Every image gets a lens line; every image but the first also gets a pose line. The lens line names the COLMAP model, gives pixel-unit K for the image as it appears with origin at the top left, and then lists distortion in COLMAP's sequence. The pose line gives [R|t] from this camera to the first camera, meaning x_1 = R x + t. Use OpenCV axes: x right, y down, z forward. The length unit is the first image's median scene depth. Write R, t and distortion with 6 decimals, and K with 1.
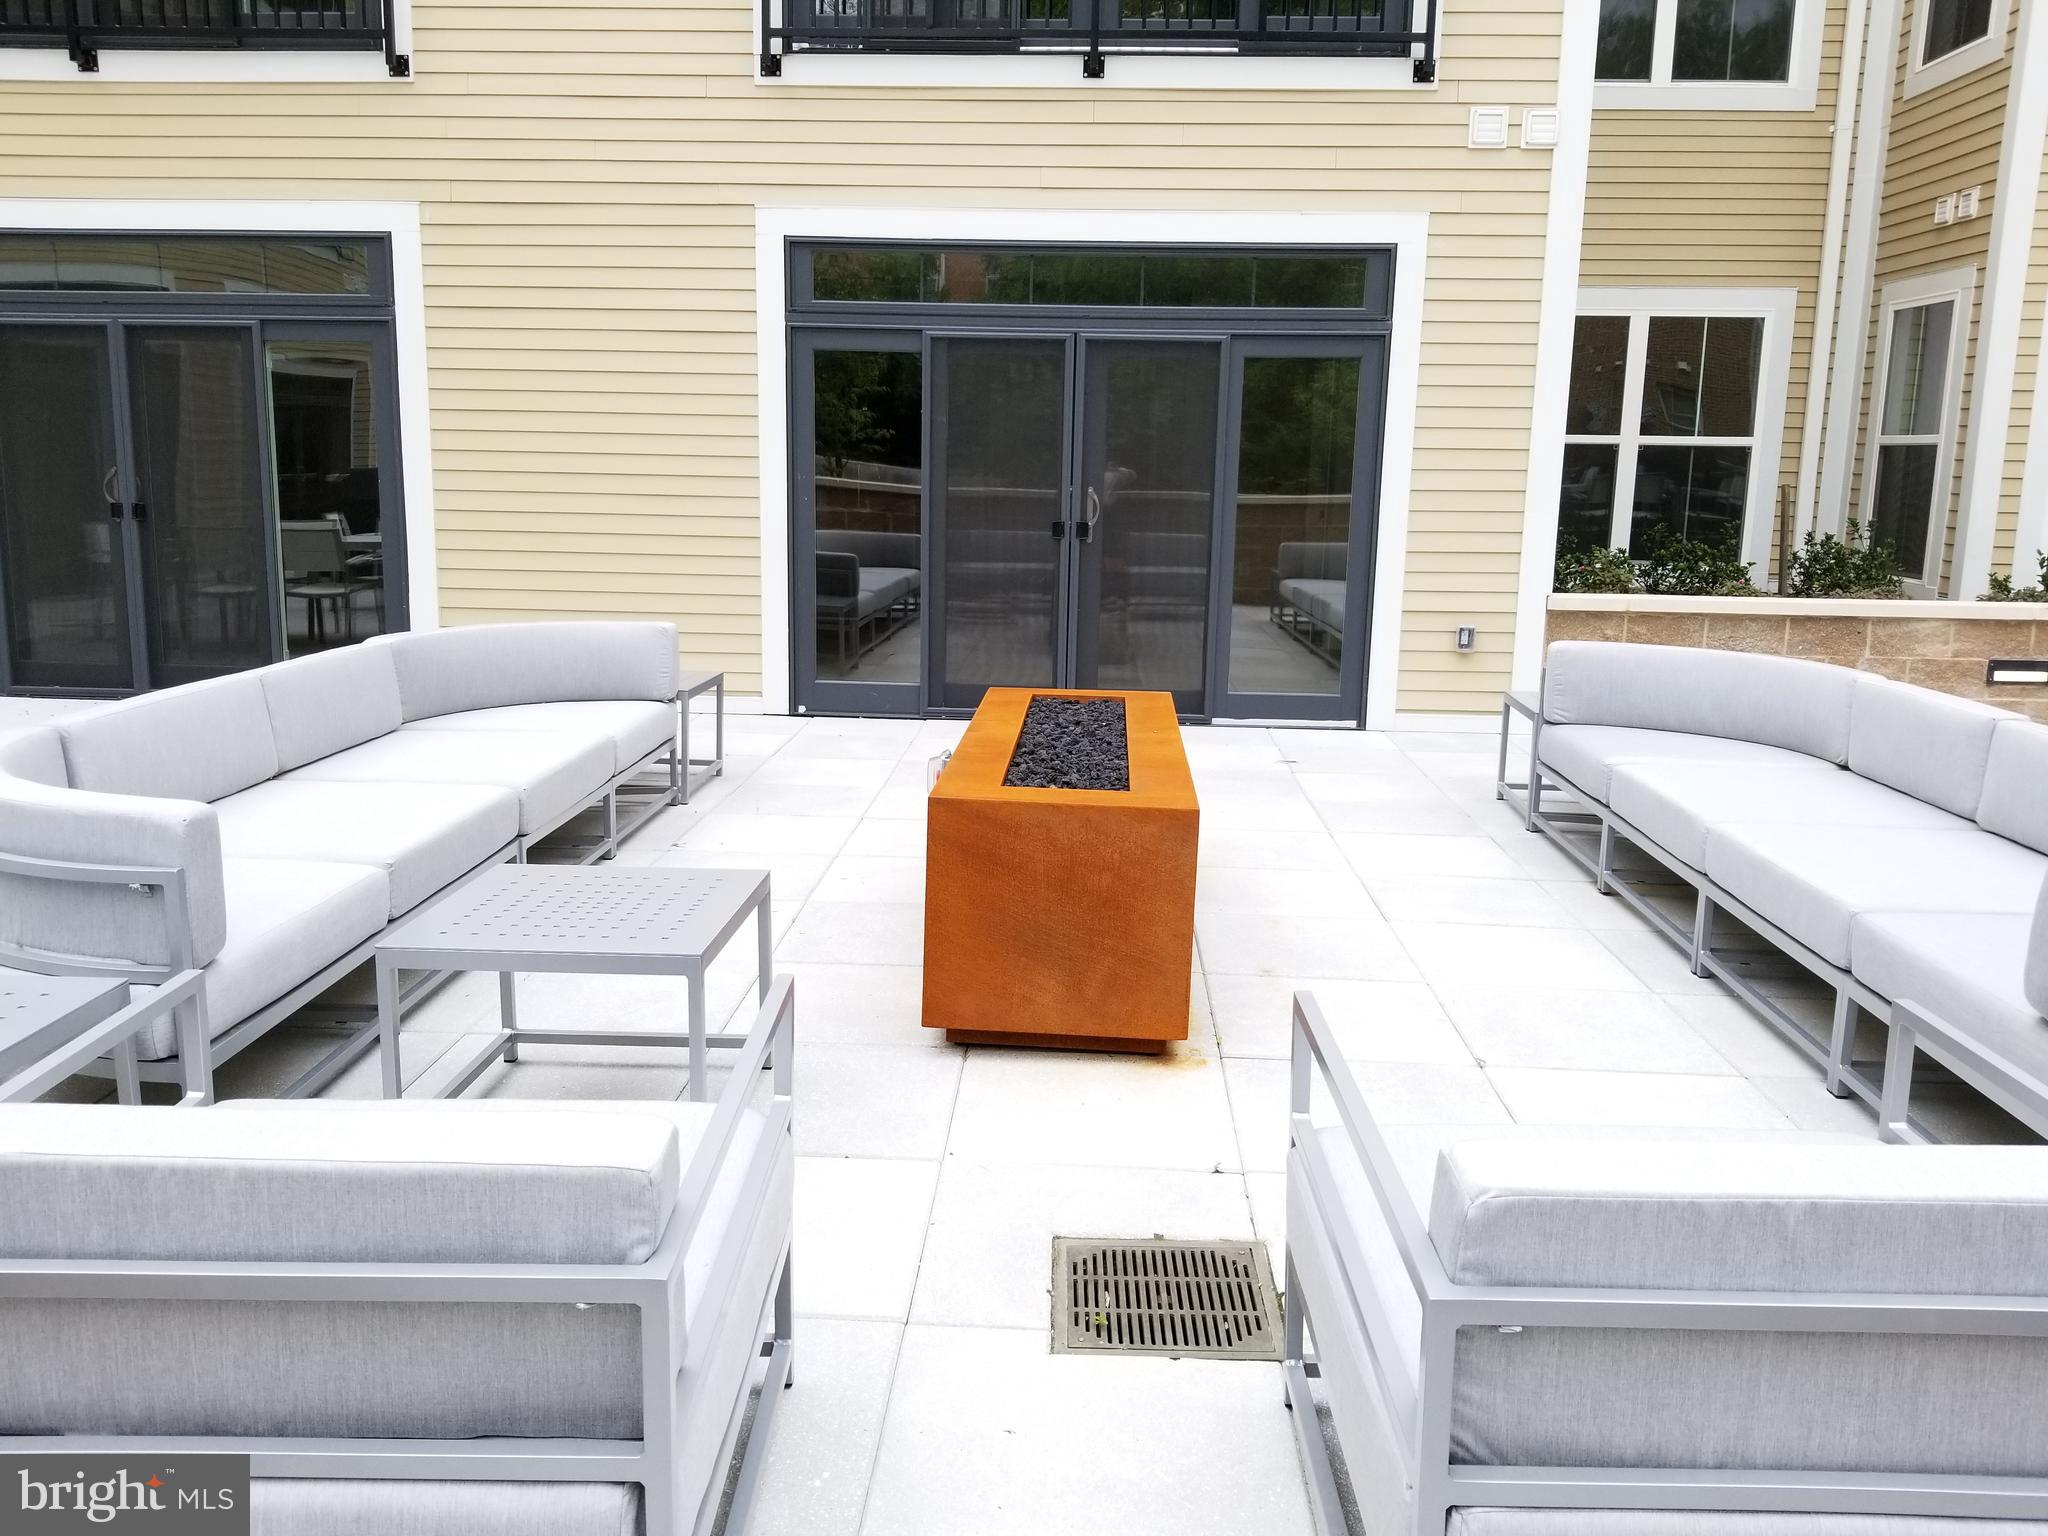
lens RADIAL K [[1677.6, 0, 1024.0], [0, 1677.6, 768.0], [0, 0, 1]] dist [0.054372, -0.010114]
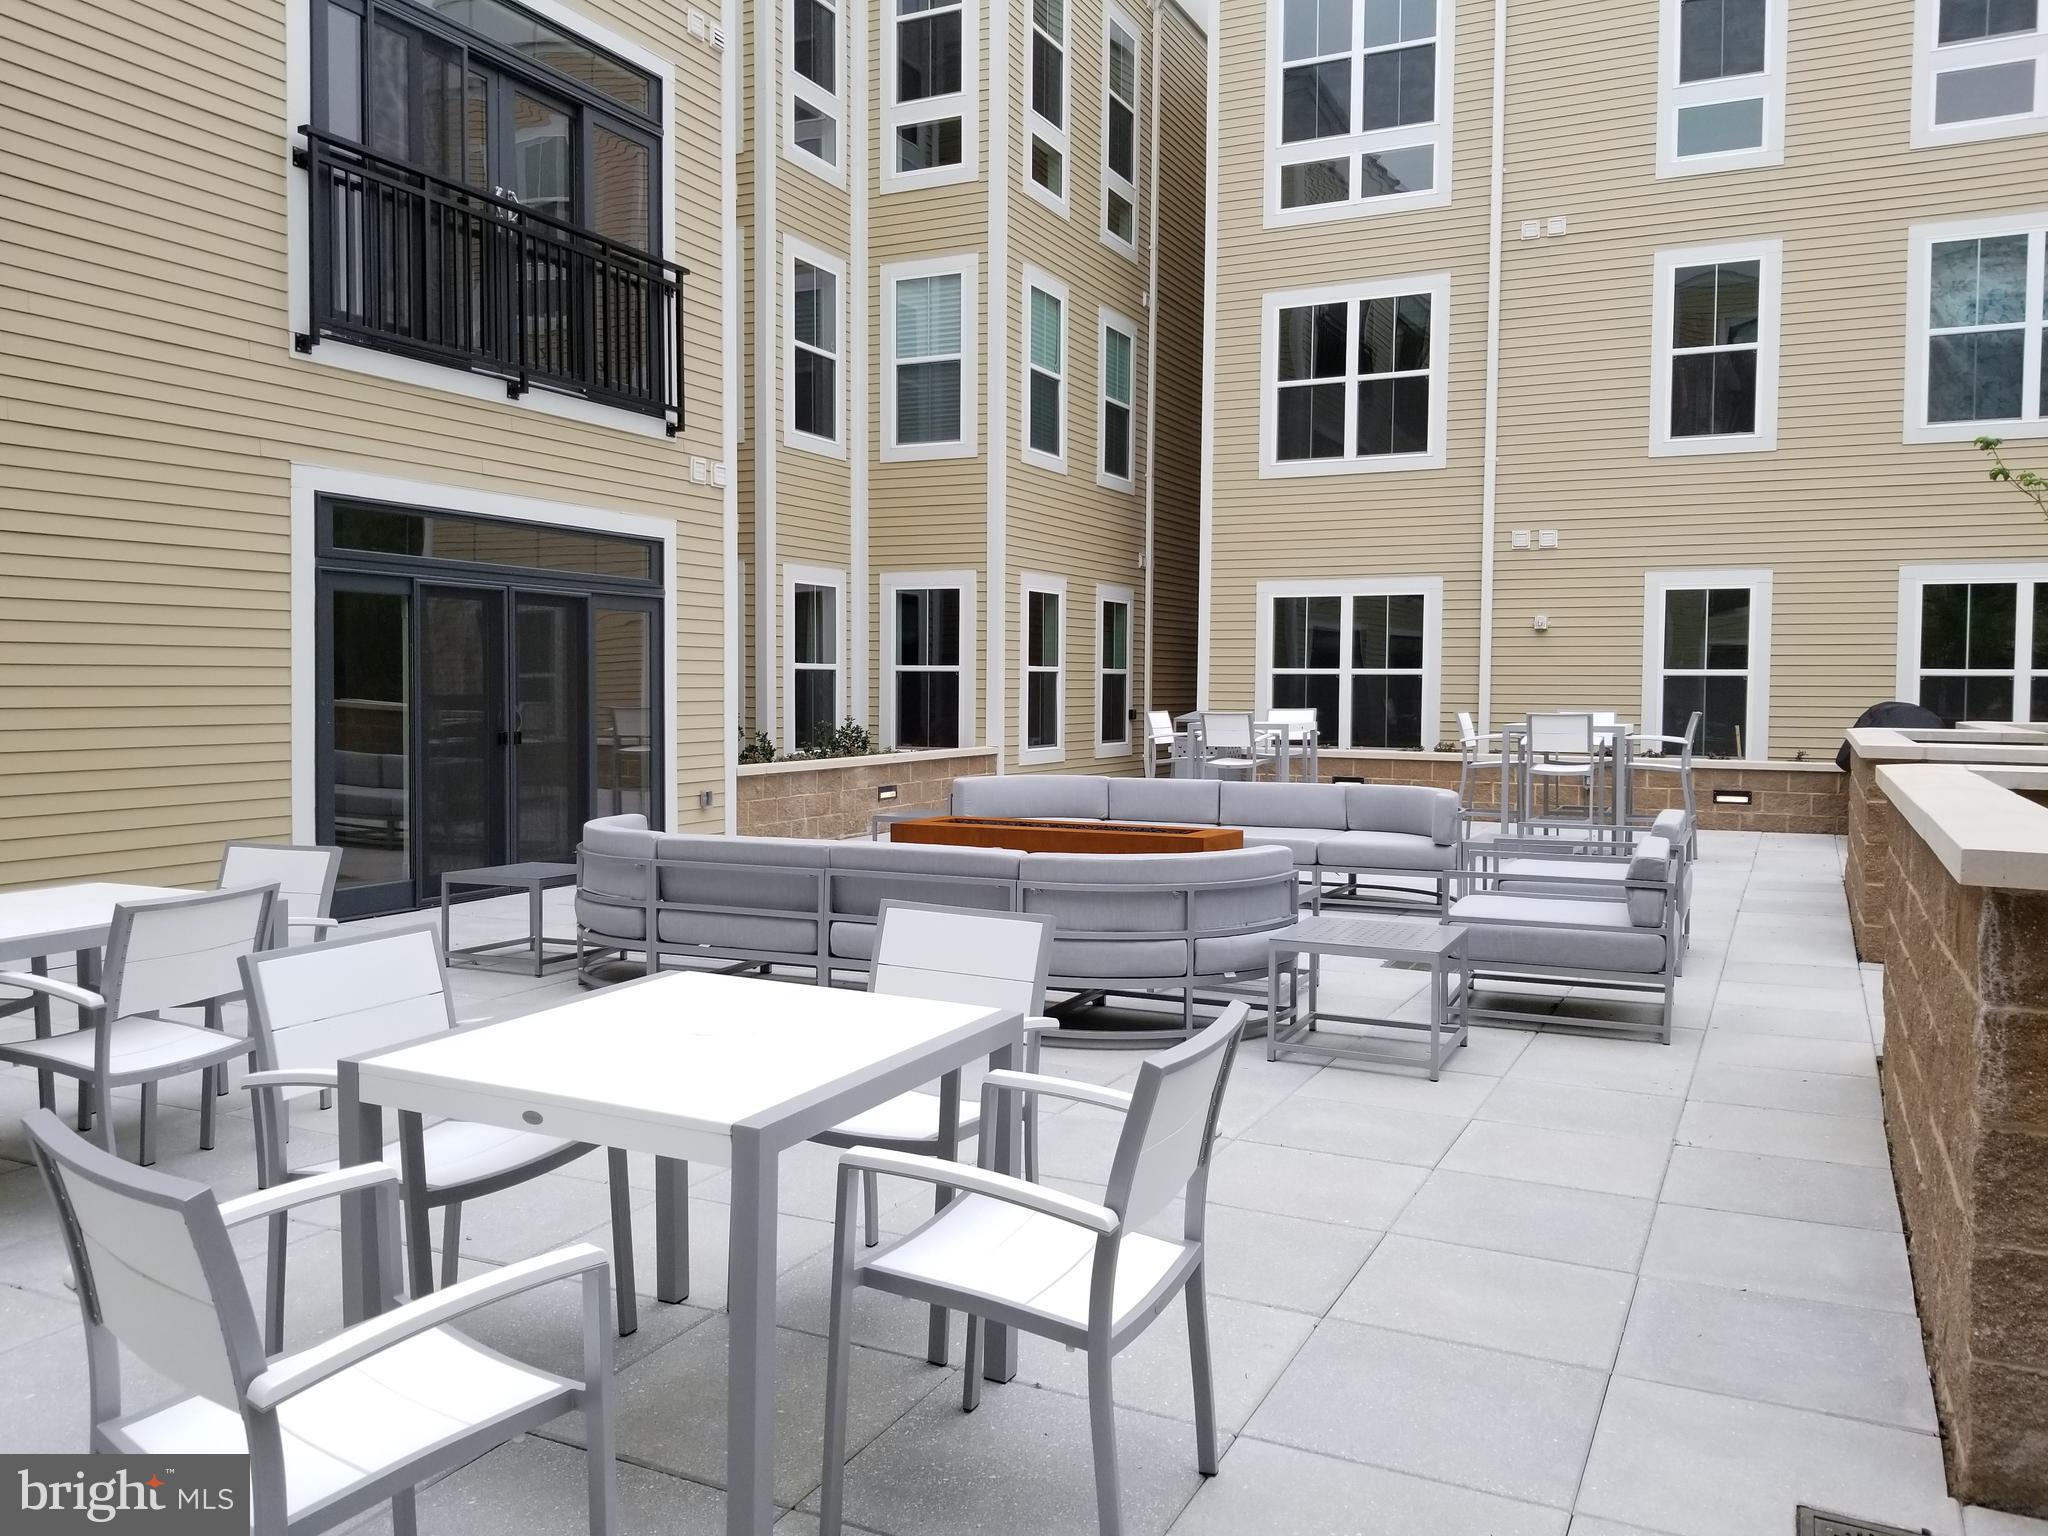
lens RADIAL K [[1677.6, 0, 1024.0], [0, 1677.6, 768.0], [0, 0, 1]] dist [0.054372, -0.010114]
pose [[0.372225, -0.063216, 0.925987, -1.032415], [0.175769, 0.984425, -0.003450, -0.050928], [-0.911347, 0.164044, 0.377539, 0.188152]]
